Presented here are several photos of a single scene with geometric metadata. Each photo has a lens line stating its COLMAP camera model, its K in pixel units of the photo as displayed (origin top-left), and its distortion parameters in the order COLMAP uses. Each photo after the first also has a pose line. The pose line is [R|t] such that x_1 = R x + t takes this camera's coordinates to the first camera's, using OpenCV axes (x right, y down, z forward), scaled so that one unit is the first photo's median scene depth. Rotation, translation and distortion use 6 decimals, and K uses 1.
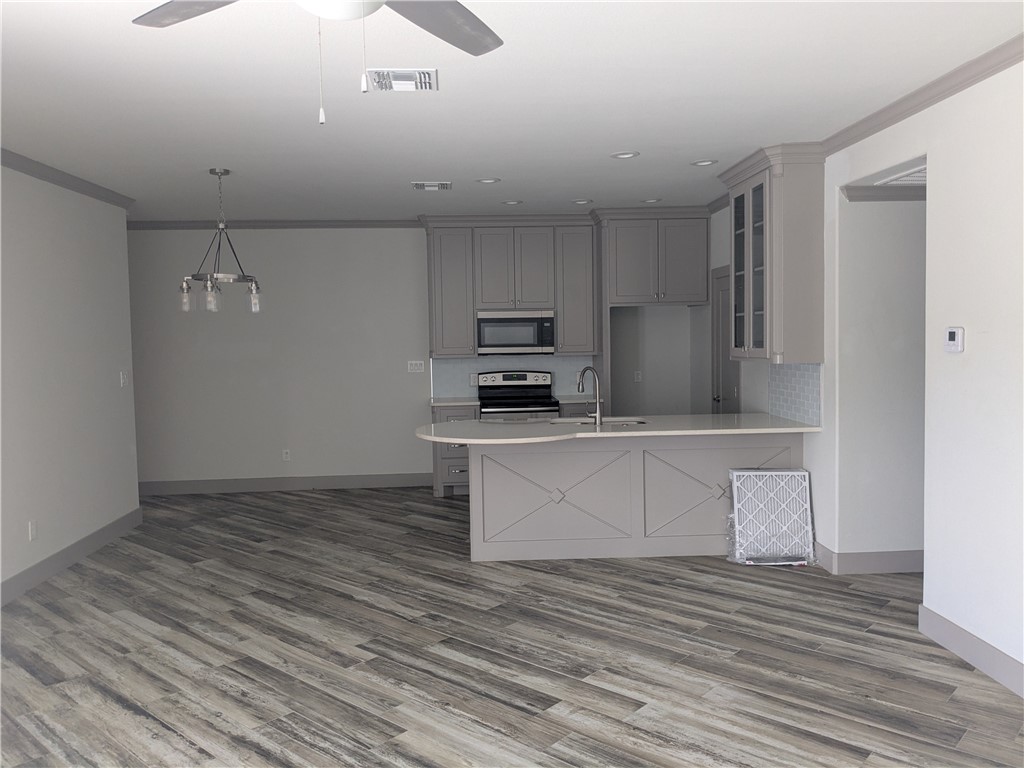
lens RADIAL K [[826.3, 0, 514.6], [0, 826.3, 384.3], [0, 0, 1]] dist [-0.009274, -0.004697]
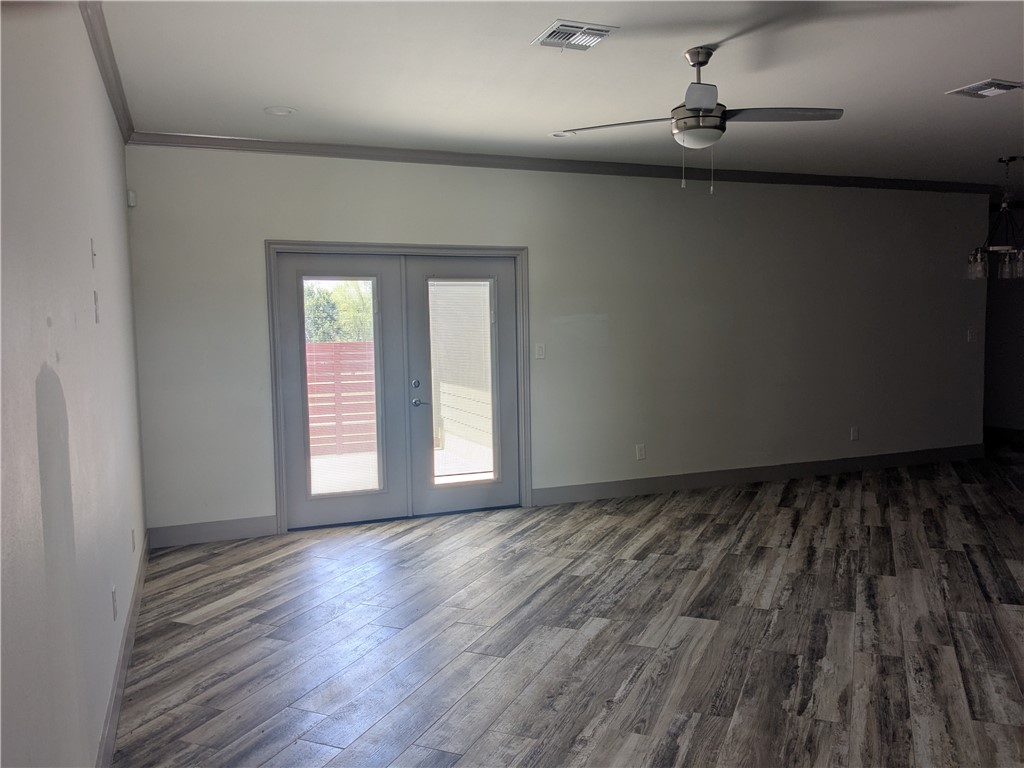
lens RADIAL K [[826.3, 0, 512.4], [0, 826.3, 384.8], [0, 0, 1]] dist [-0.009274, -0.004697]
pose [[0.339230, 0.096512, -0.935740, 0.871337], [-0.054704, 0.995064, 0.082799, 0.008975], [0.939112, 0.023101, 0.342835, -0.106426]]
